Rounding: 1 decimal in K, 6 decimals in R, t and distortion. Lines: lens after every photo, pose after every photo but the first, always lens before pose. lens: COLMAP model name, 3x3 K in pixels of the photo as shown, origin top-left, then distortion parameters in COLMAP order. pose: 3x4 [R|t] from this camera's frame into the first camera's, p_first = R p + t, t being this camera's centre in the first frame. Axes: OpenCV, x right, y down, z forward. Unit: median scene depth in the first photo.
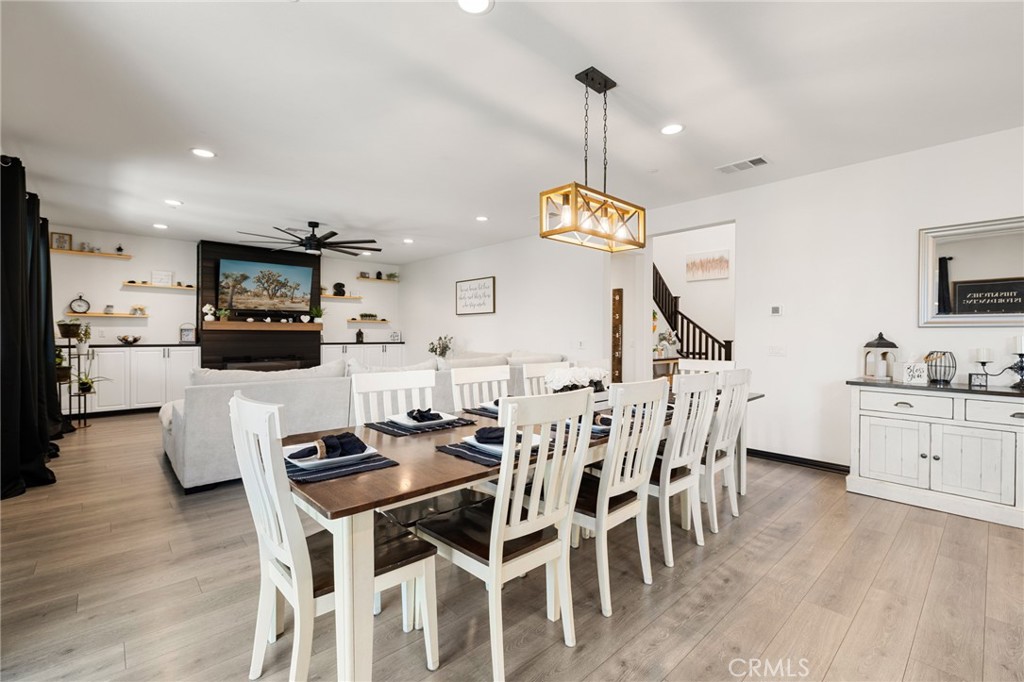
lens RADIAL K [[437.2, 0, 507.0], [0, 437.2, 338.0], [0, 0, 1]] dist [-0.001403, -0.000461]
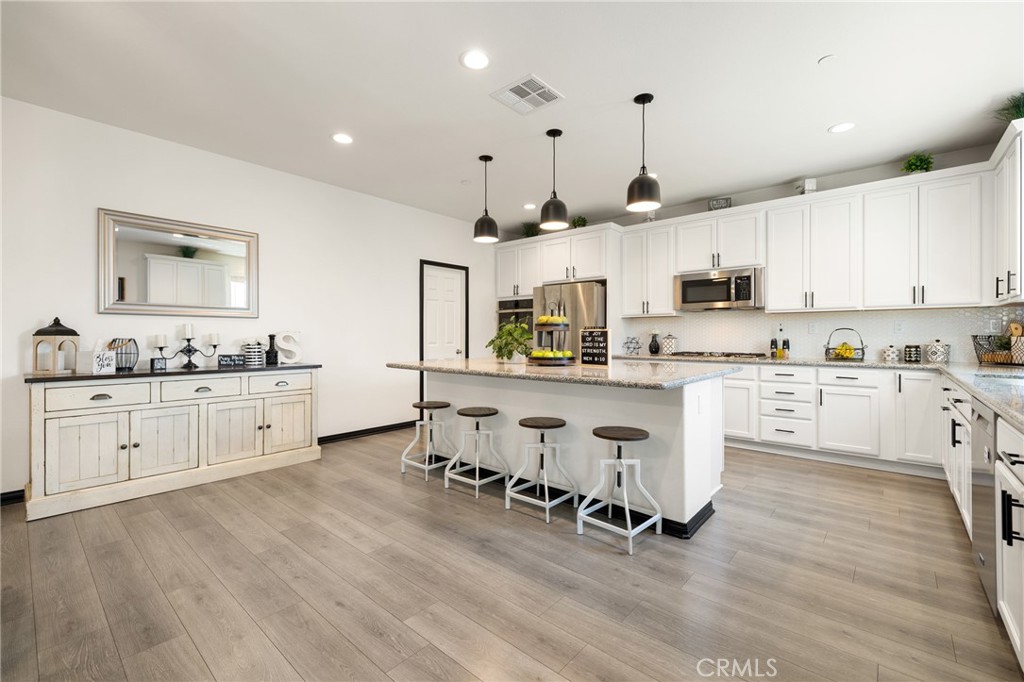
lens RADIAL K [[437.2, 0, 507.0], [0, 437.2, 338.0], [0, 0, 1]] dist [-0.001403, -0.000461]
pose [[-0.113281, -0.009320, 0.993519, -0.087248], [0.005737, 0.999933, 0.010035, 0.026471], [-0.993546, 0.006837, -0.113220, 0.267730]]
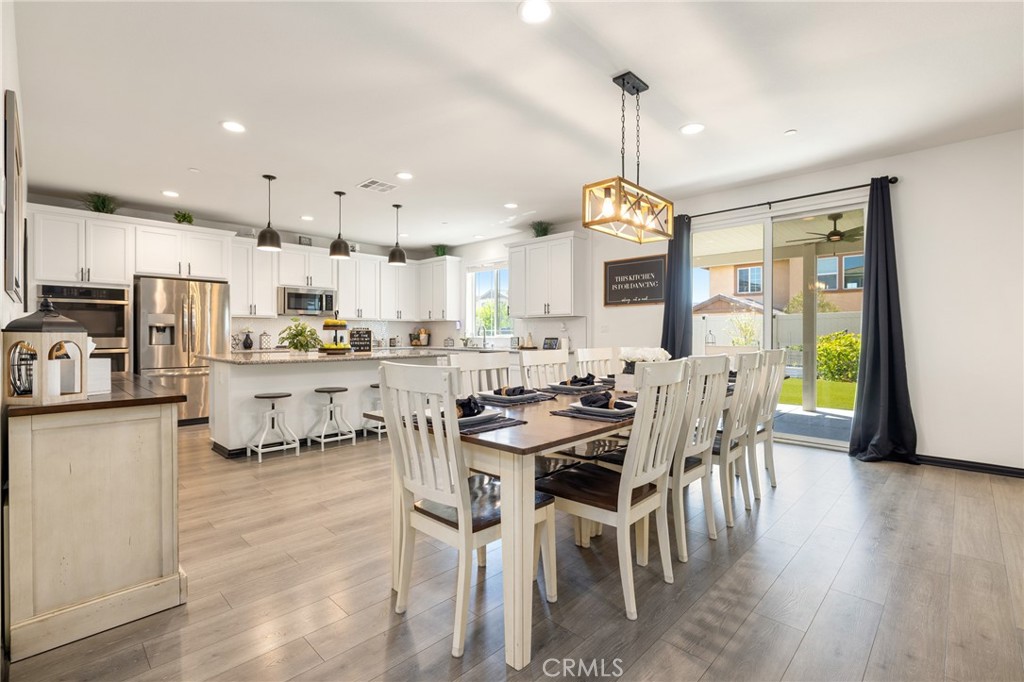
lens RADIAL K [[470.7, 0, 512.0], [0, 470.7, 341.0], [0, 0, 1]] dist [-0.000427, -0.000081]
pose [[-0.997504, -0.005524, -0.070400, 0.461107], [-0.006976, 0.999768, 0.020397, 0.020403], [0.070271, 0.020838, -0.997310, 1.725459]]
